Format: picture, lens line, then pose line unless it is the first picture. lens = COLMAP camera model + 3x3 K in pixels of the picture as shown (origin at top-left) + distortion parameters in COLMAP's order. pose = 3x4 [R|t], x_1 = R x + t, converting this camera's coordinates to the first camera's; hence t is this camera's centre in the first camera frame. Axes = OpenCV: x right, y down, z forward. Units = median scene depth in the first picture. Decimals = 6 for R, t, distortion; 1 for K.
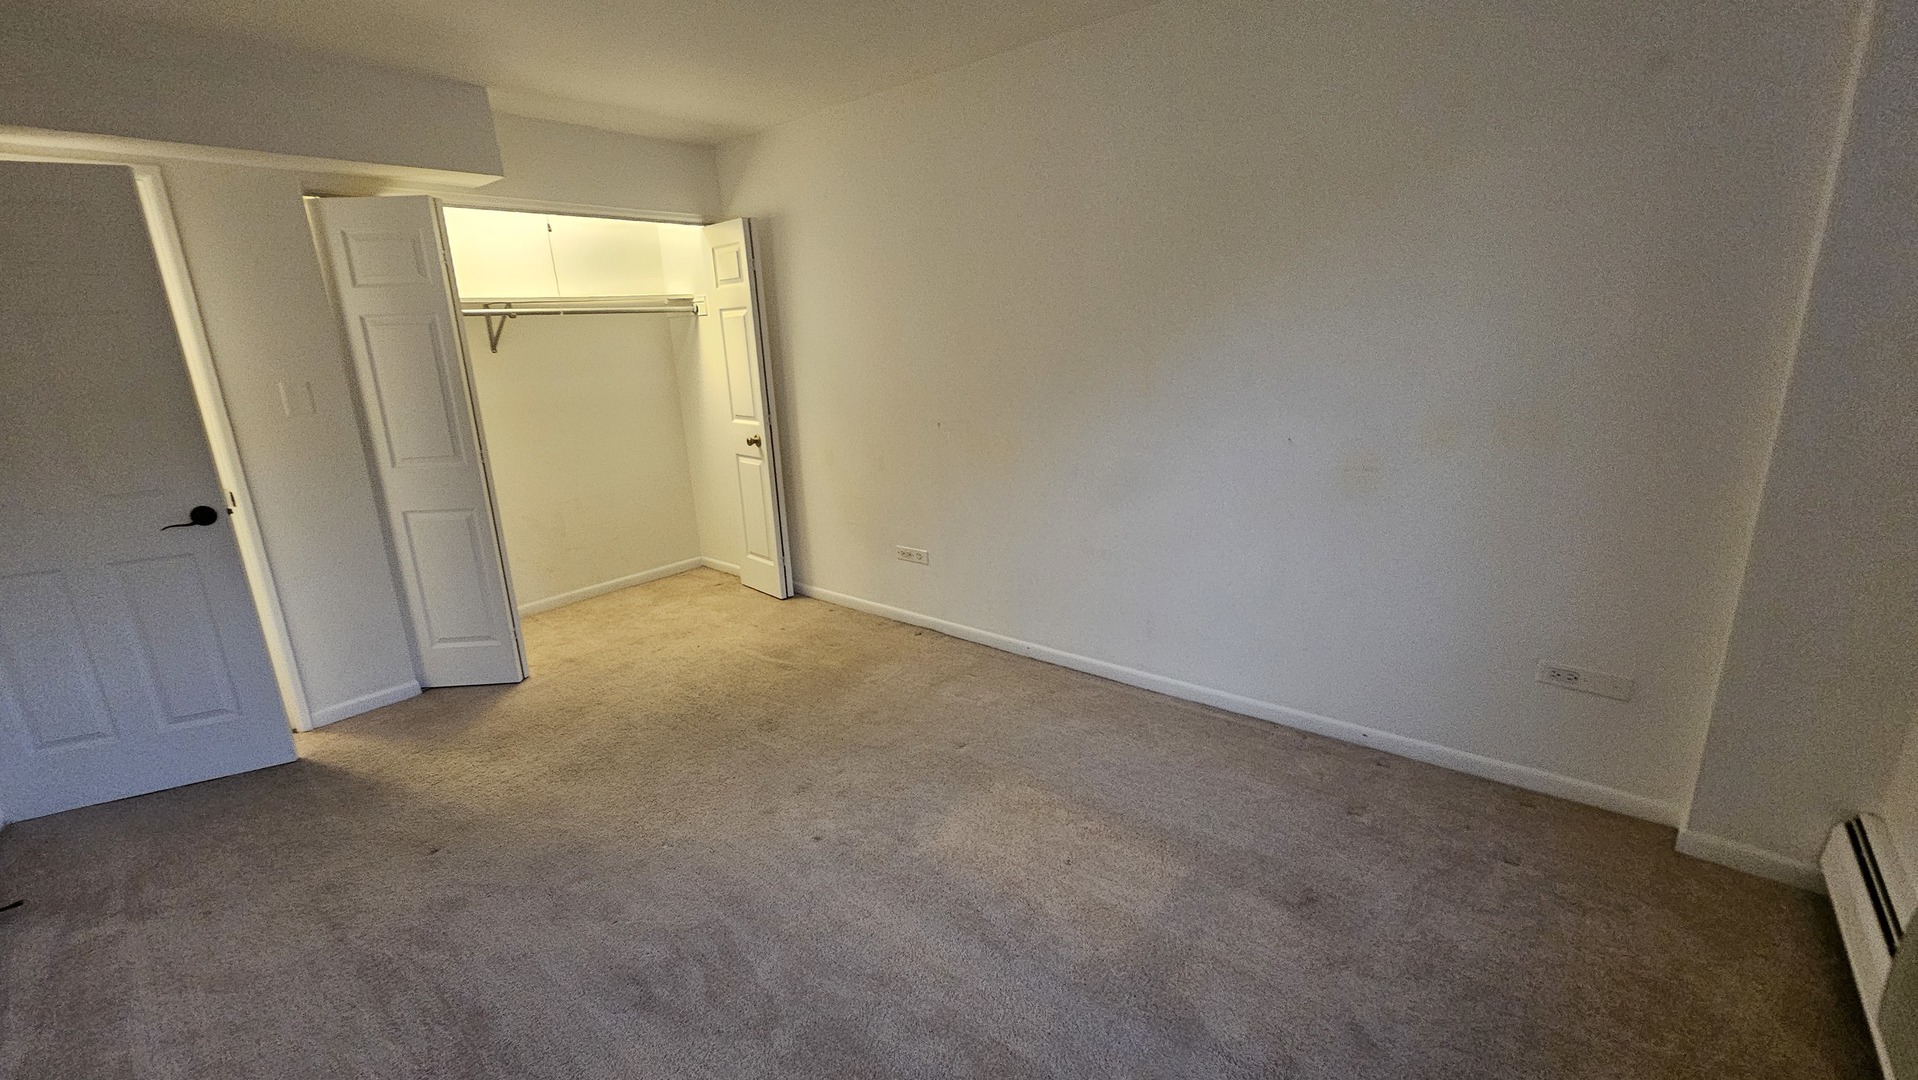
lens RADIAL K [[799.0, 0, 957.6], [0, 799.0, 539.3], [0, 0, 1]] dist [0.002289, 0.000004]
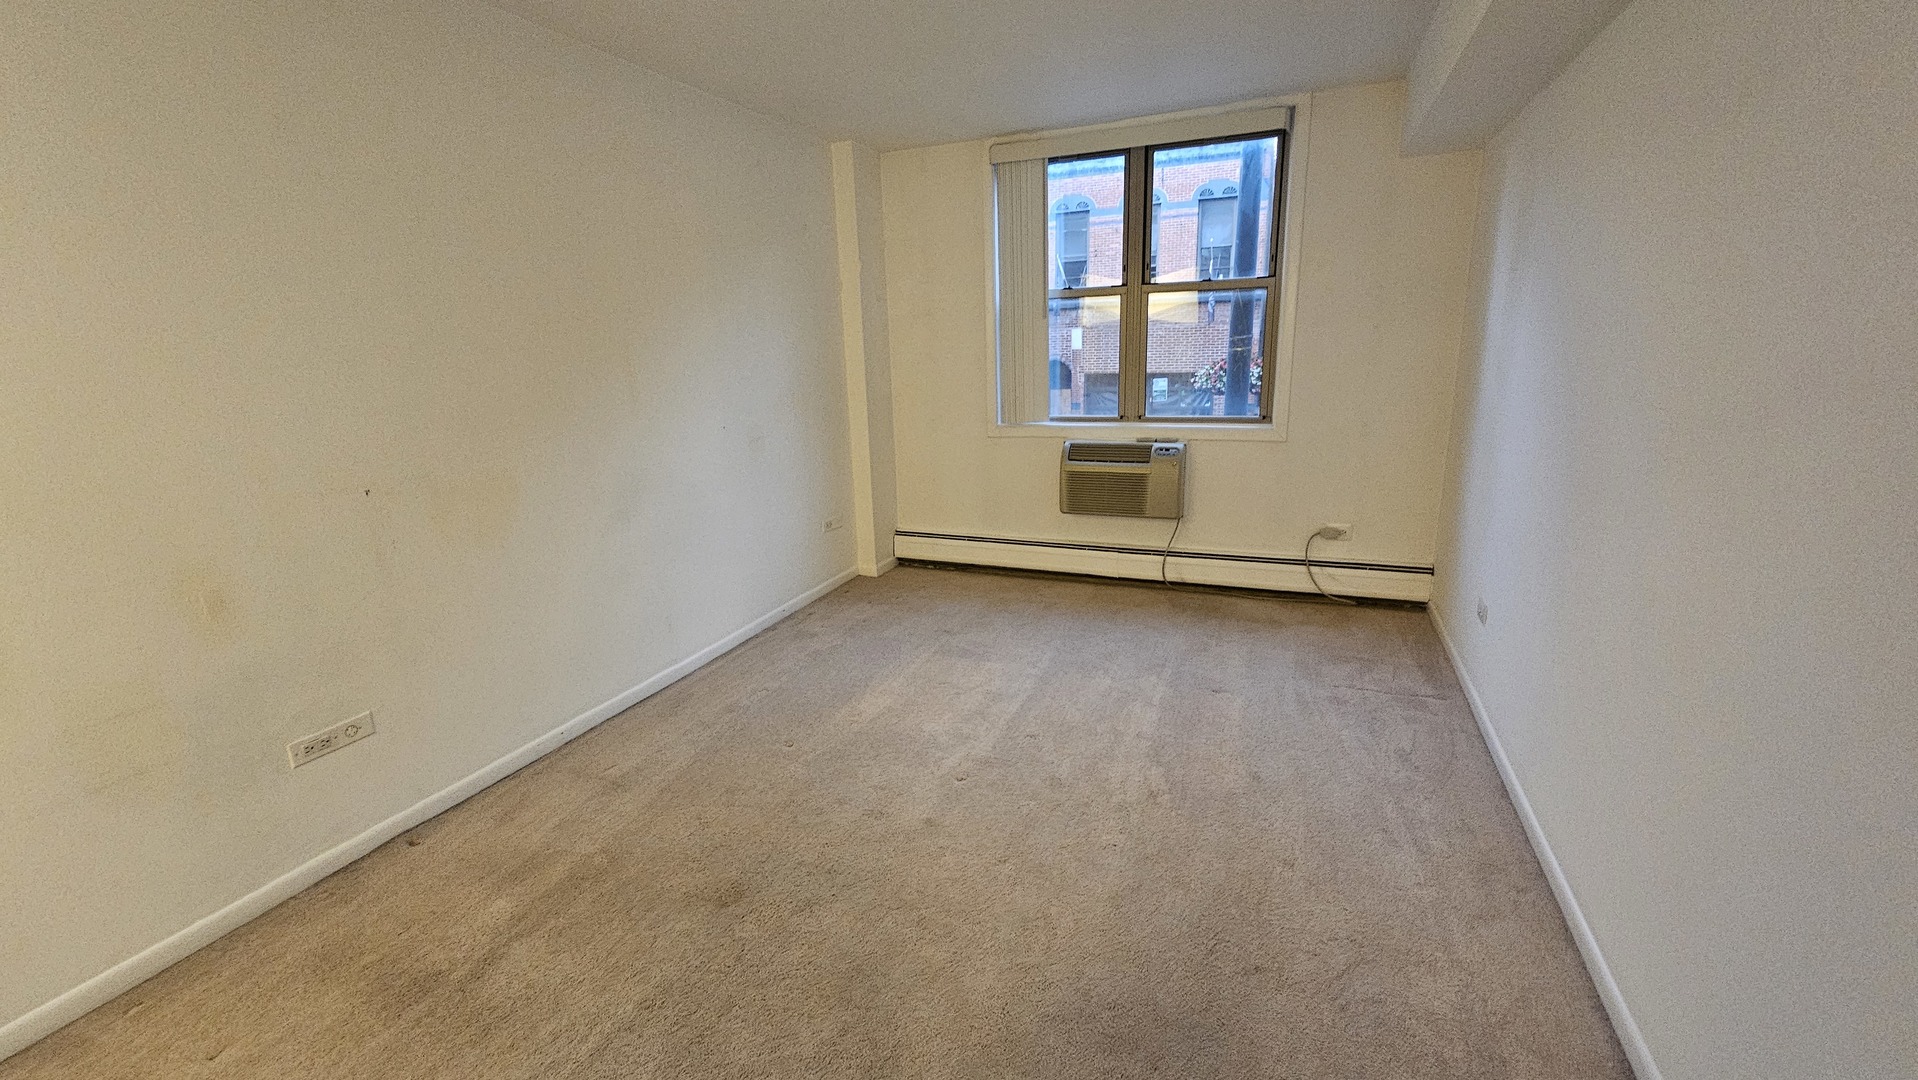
lens RADIAL K [[799.0, 0, 958.0], [0, 799.0, 539.3], [0, 0, 1]] dist [0.002289, 0.000004]
pose [[-0.303793, -0.181727, 0.935246, -0.986915], [0.282065, 0.920478, 0.270480, -0.198004], [-0.910027, 0.345970, -0.228376, 0.978516]]
